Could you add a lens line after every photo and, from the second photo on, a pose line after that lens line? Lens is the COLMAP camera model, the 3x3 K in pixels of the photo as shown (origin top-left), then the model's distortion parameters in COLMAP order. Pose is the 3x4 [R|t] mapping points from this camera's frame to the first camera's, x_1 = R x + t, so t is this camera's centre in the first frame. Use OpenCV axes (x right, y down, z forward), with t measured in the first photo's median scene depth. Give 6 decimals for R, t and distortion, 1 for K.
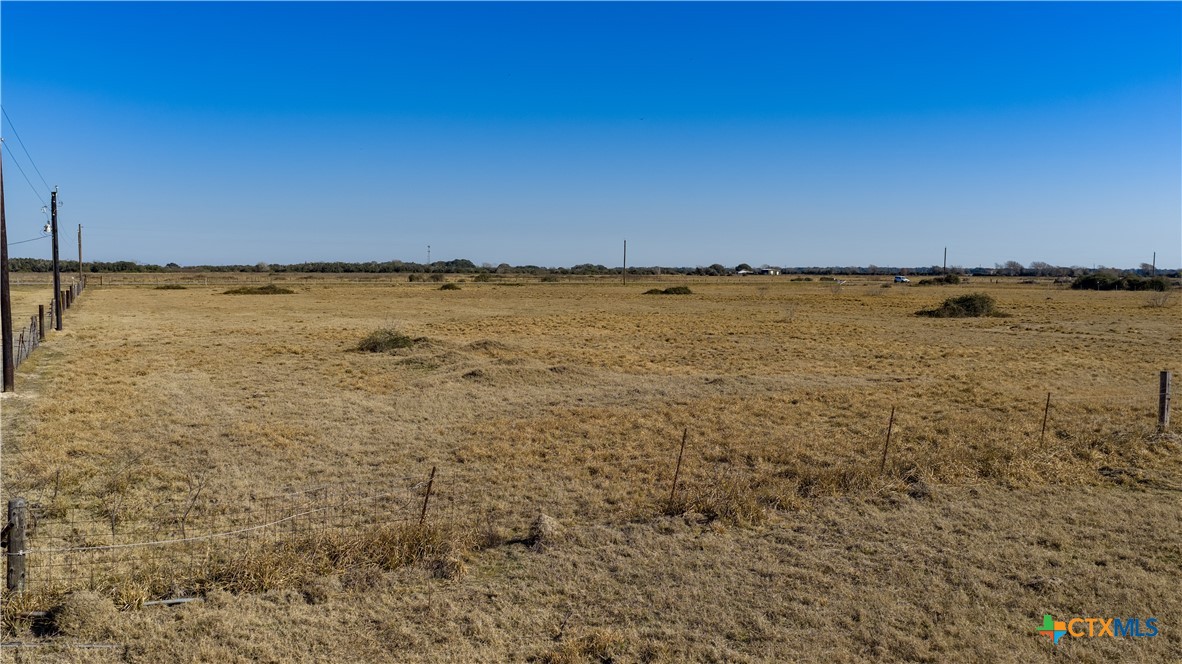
lens RADIAL K [[970.7, 0, 596.1], [0, 970.7, 332.7], [0, 0, 1]] dist [0.033127, -0.062135]
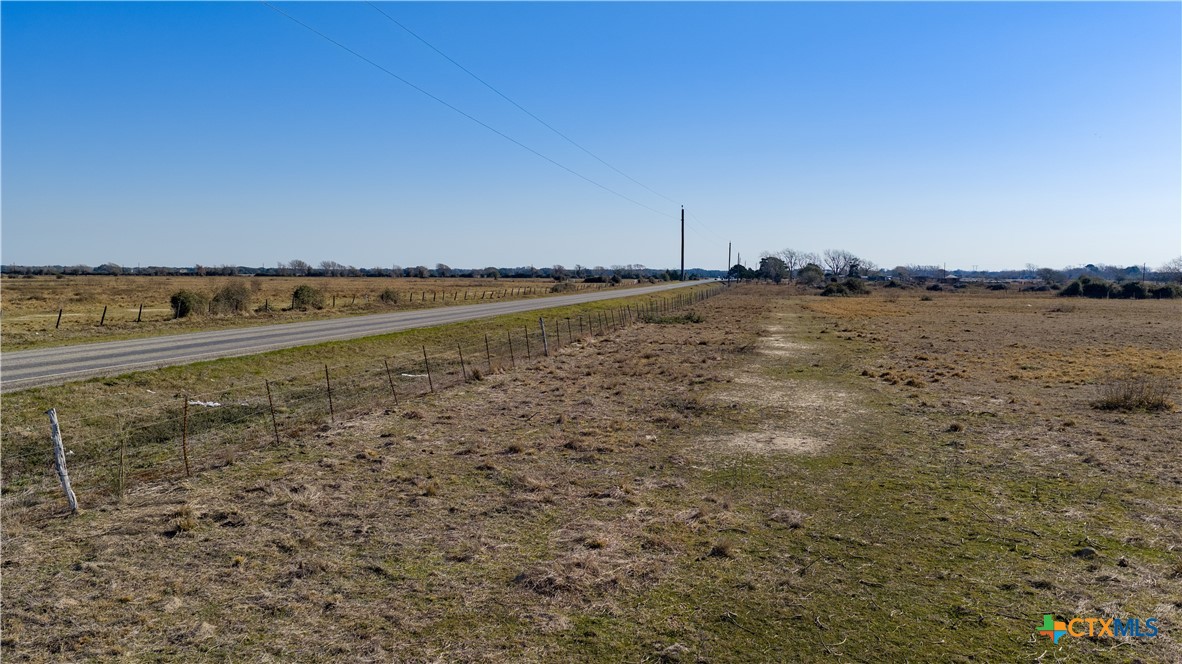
lens RADIAL K [[970.7, 0, 596.1], [0, 970.7, 332.7], [0, 0, 1]] dist [0.033127, -0.062135]
pose [[0.644180, -0.049163, 0.763292, -0.345688], [0.048278, 0.998556, 0.023573, -0.050432], [-0.763349, 0.021665, 0.645623, 0.737493]]
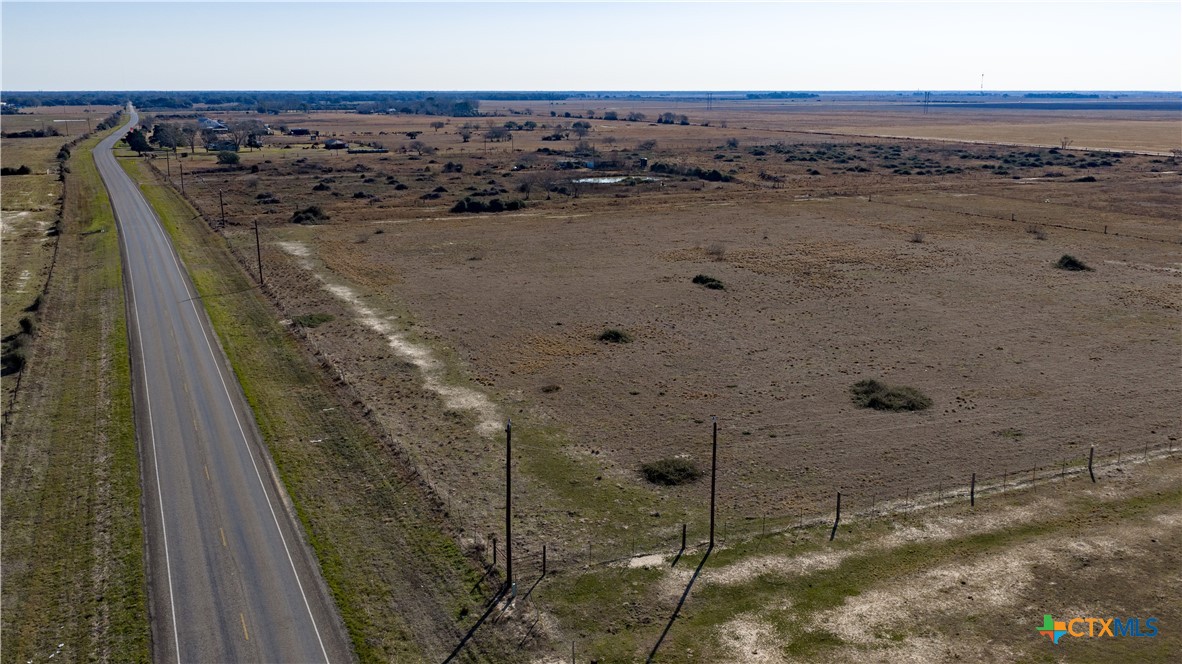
lens RADIAL K [[970.7, 0, 596.1], [0, 970.7, 332.7], [0, 0, 1]] dist [0.033127, -0.062135]
pose [[0.060184, -0.248085, 0.966867, -0.646076], [0.064785, 0.967551, 0.244228, -0.171479], [-0.996083, 0.047940, 0.074304, 0.708913]]
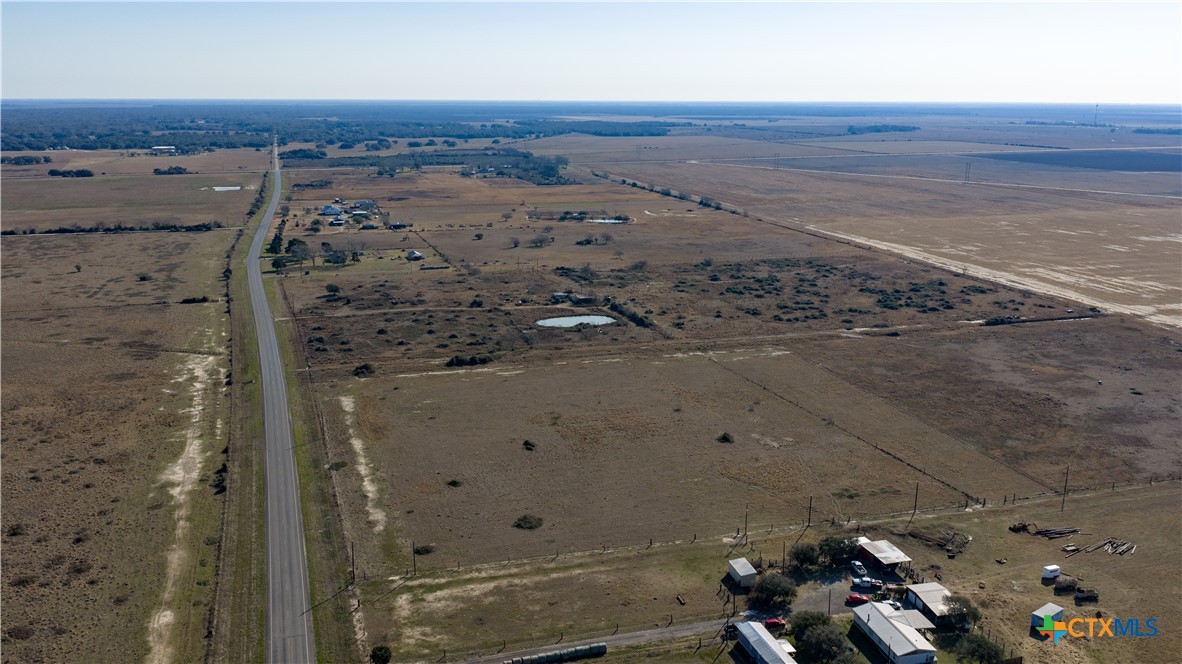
lens RADIAL K [[970.7, 0, 596.1], [0, 970.7, 332.7], [0, 0, 1]] dist [0.033127, -0.062135]
pose [[0.185025, -0.237578, 0.953584, -1.299362], [0.059965, 0.971259, 0.230346, -0.529987], [-0.980903, 0.014561, 0.193954, 0.288113]]
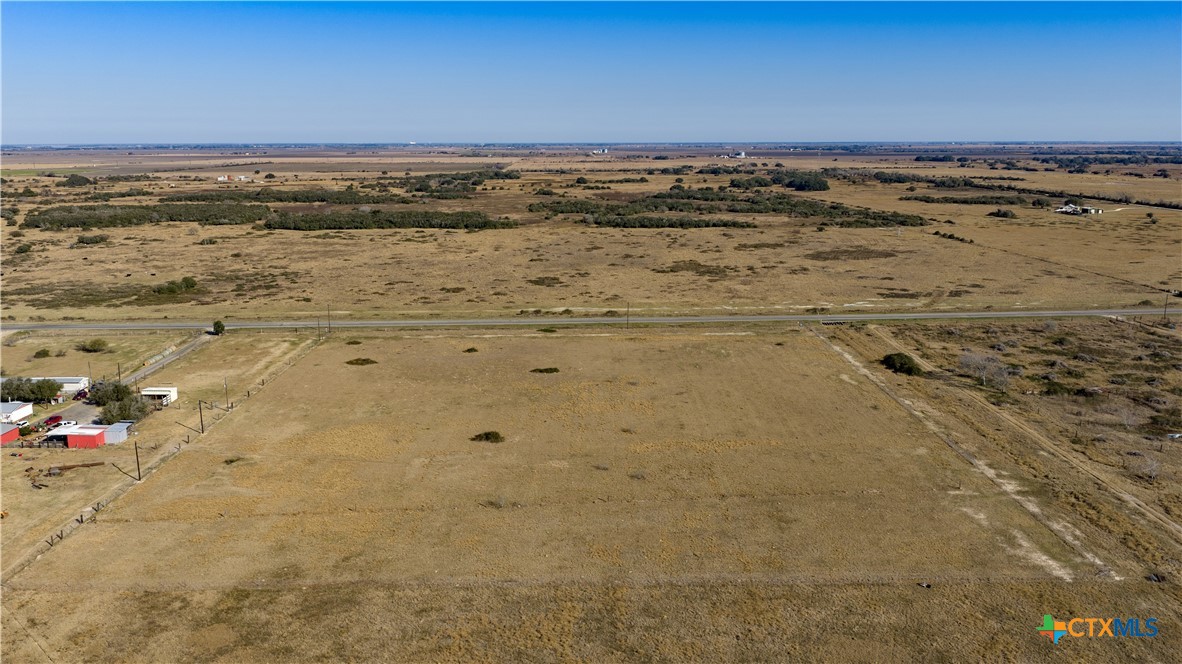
lens RADIAL K [[970.7, 0, 596.1], [0, 970.7, 332.7], [0, 0, 1]] dist [0.033127, -0.062135]
pose [[0.897104, 0.078780, -0.434739, 0.693121], [-0.020916, 0.990444, 0.136320, -0.264769], [0.441324, -0.113201, 0.890179, -0.479872]]
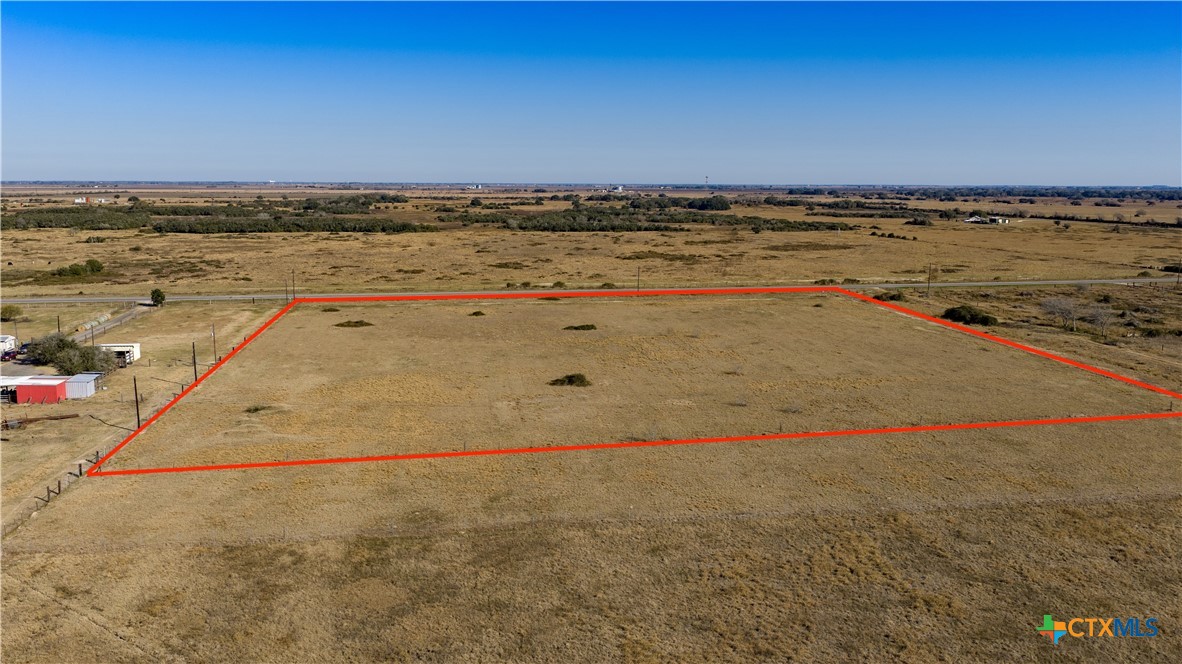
lens RADIAL K [[970.7, 0, 596.1], [0, 970.7, 332.7], [0, 0, 1]] dist [0.033127, -0.062135]
pose [[0.948933, 0.047411, -0.311893, 0.426004], [-0.019548, 0.995580, 0.091865, -0.128661], [0.314870, -0.081077, 0.945666, -0.400025]]
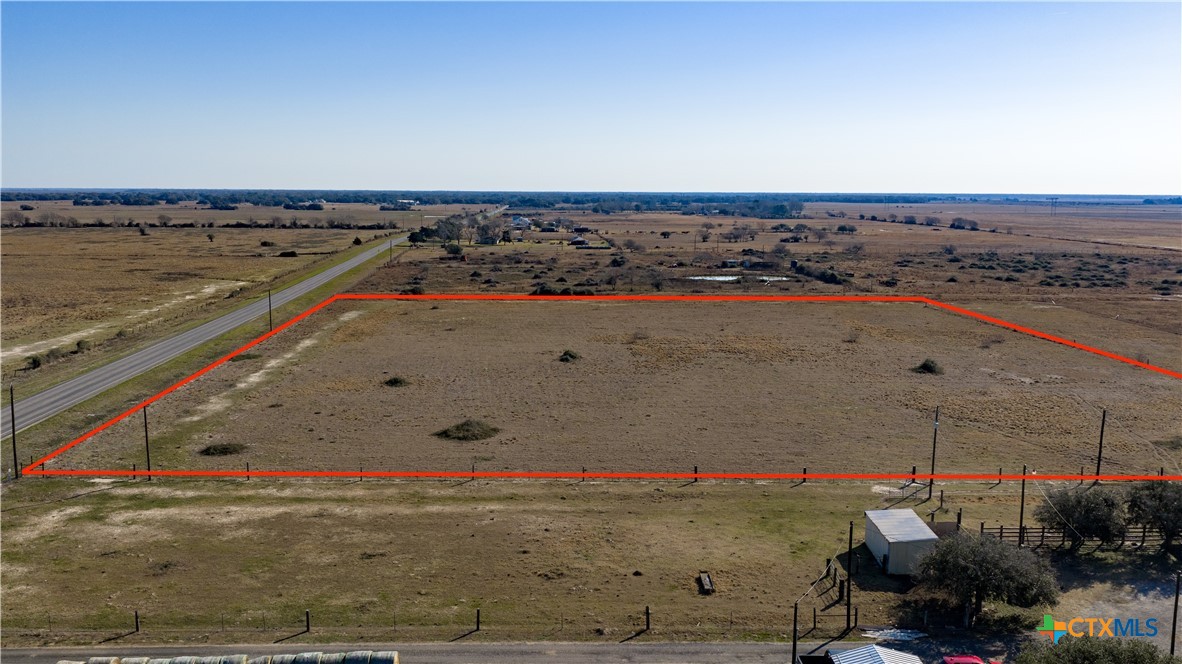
lens RADIAL K [[970.7, 0, 596.1], [0, 970.7, 332.7], [0, 0, 1]] dist [0.033127, -0.062135]
pose [[0.431572, -0.134442, 0.892004, -0.702216], [0.054371, 0.990911, 0.123043, -0.154330], [-0.900438, -0.004603, 0.434959, 0.280911]]
